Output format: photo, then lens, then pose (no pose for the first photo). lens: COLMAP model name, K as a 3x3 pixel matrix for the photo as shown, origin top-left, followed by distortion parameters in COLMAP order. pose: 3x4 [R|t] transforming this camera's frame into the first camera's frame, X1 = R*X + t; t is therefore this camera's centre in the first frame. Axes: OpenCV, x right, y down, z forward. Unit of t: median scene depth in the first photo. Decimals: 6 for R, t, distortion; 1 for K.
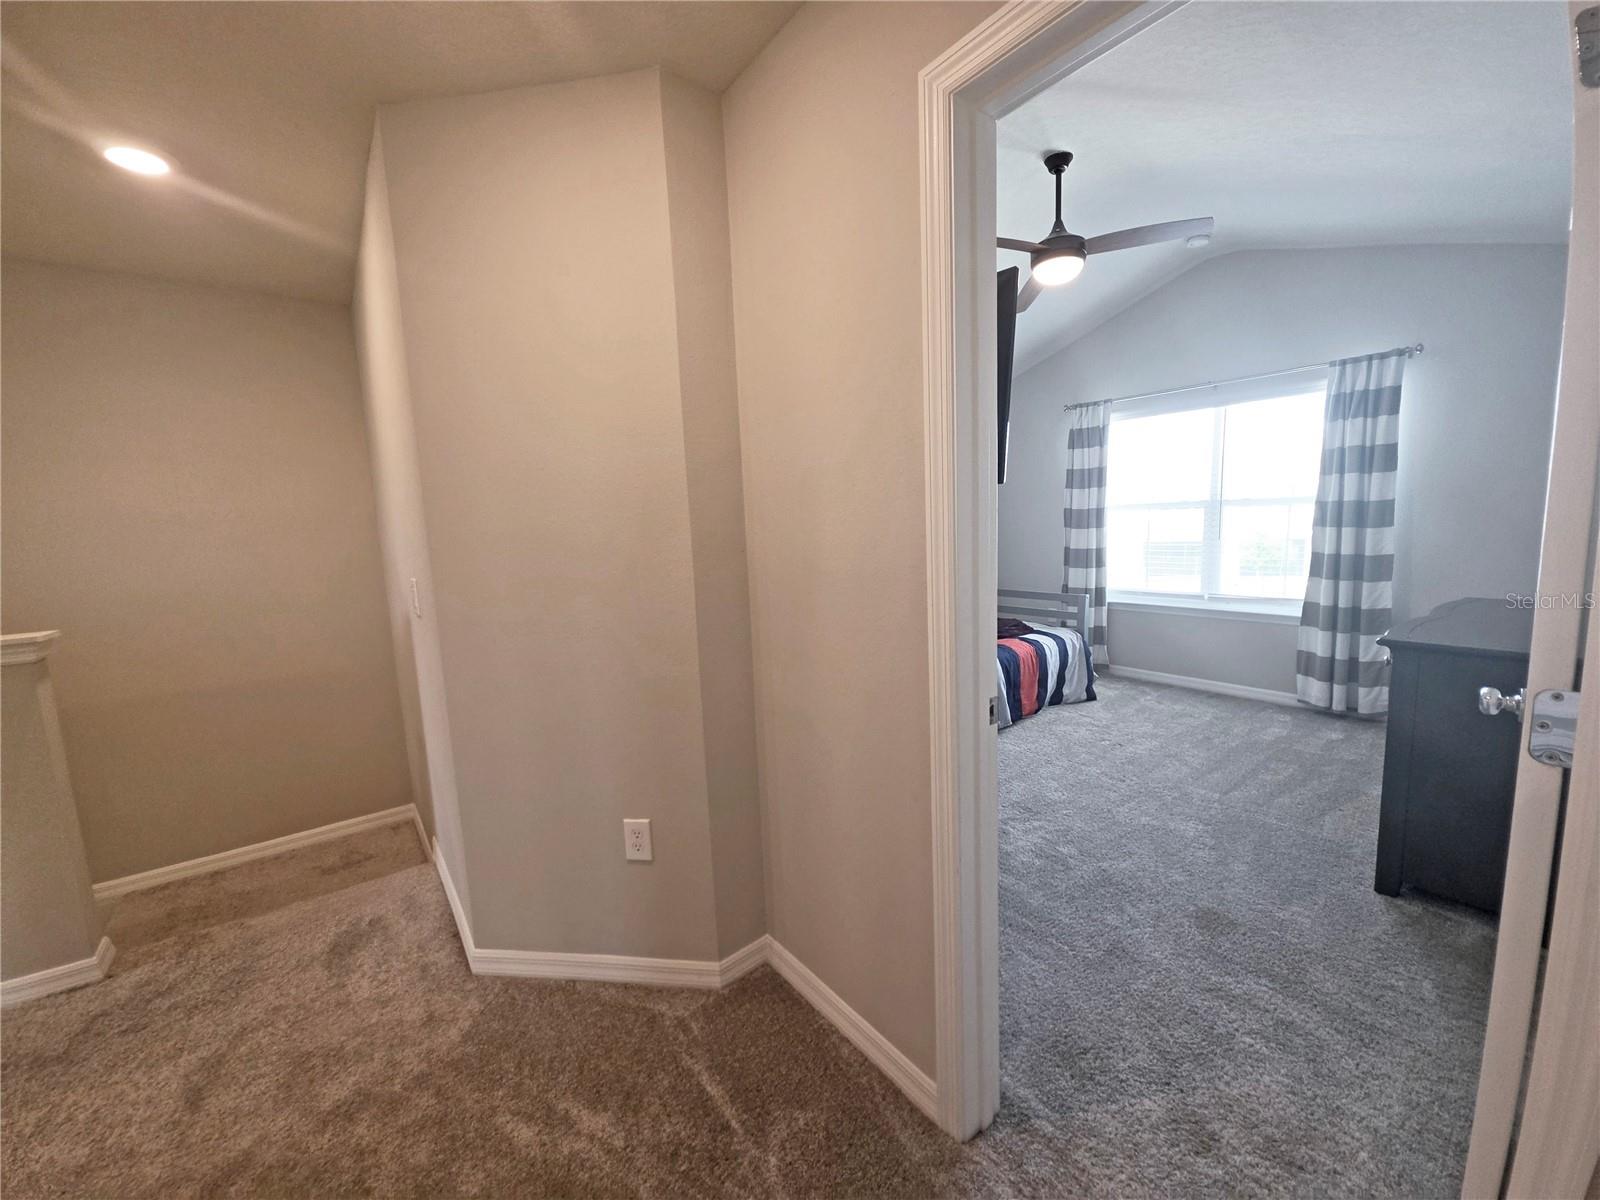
lens RADIAL K [[638.9, 0, 796.5], [0, 638.9, 608.2], [0, 0, 1]] dist [0.002374, -0.000643]
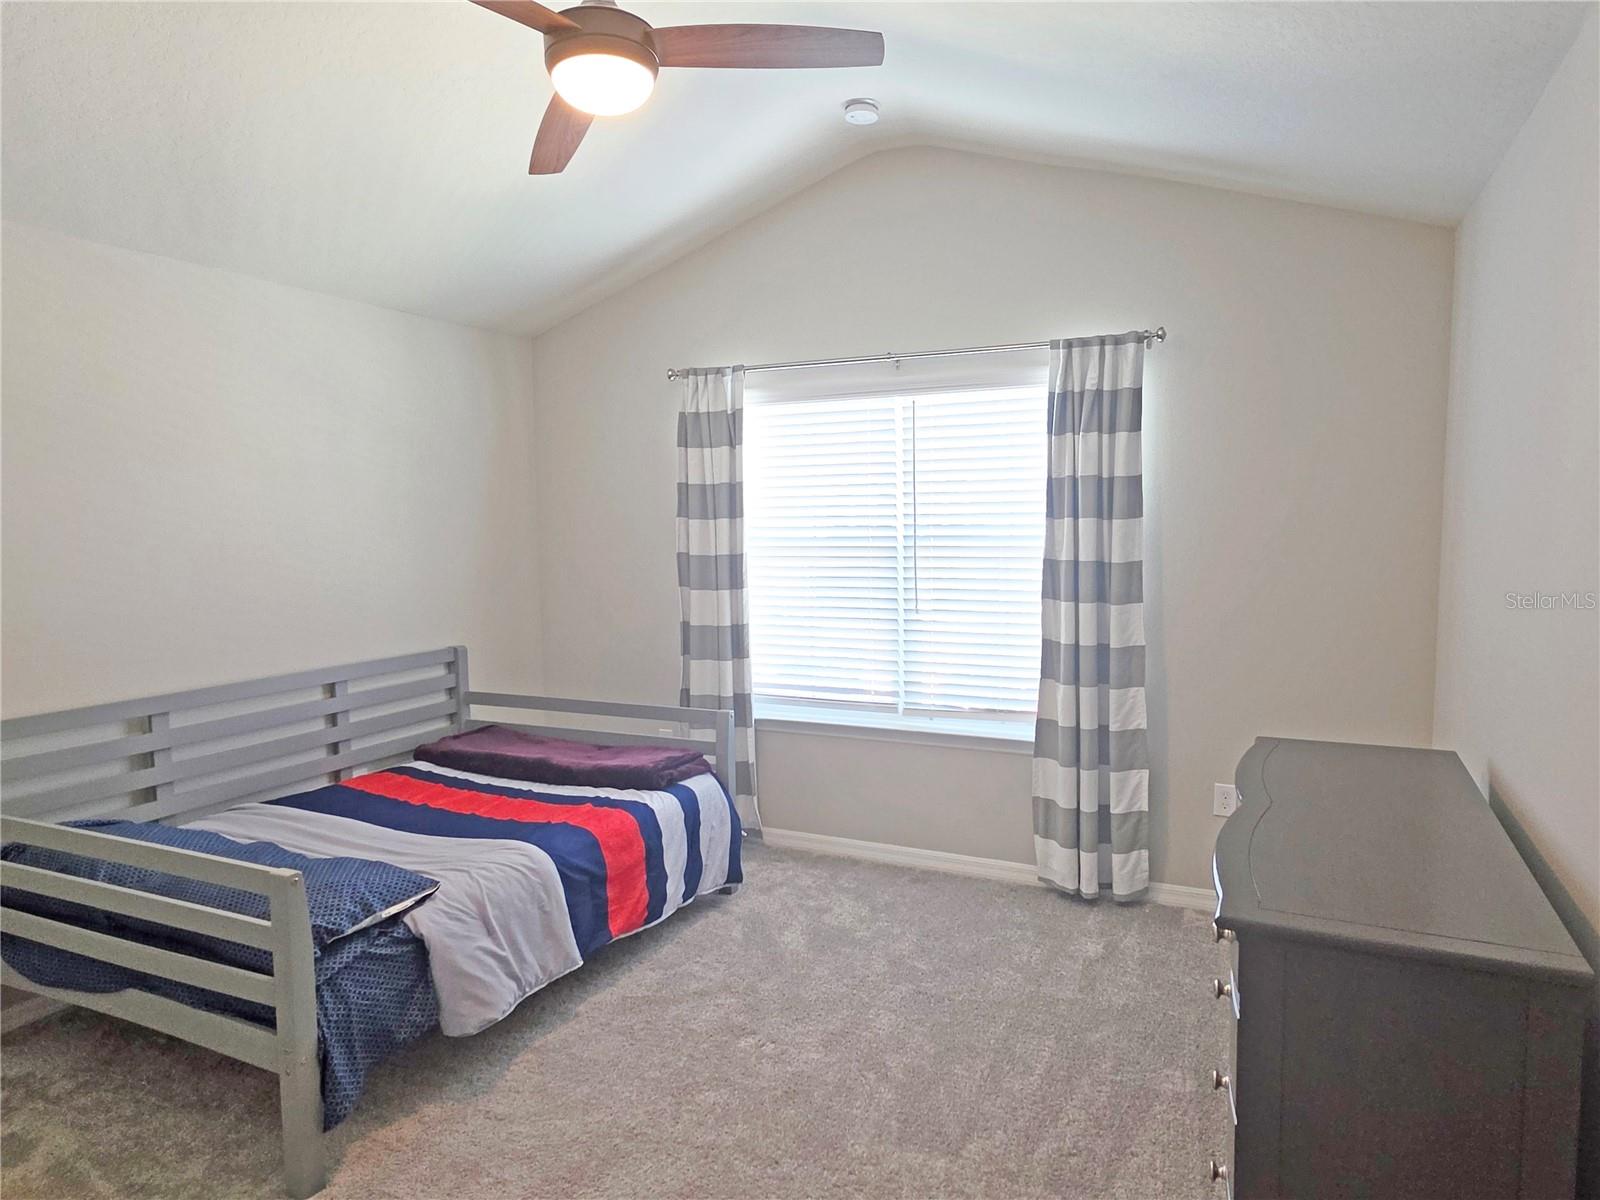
lens RADIAL K [[974.2, 0, 807.4], [0, 974.2, 597.6], [0, 0, 1]] dist [0.006670, 0.002011]
pose [[0.887819, -0.016568, 0.459894, 0.170536], [0.042620, 0.998017, -0.046324, -0.095730], [-0.458214, 0.060728, 0.886765, 0.266556]]
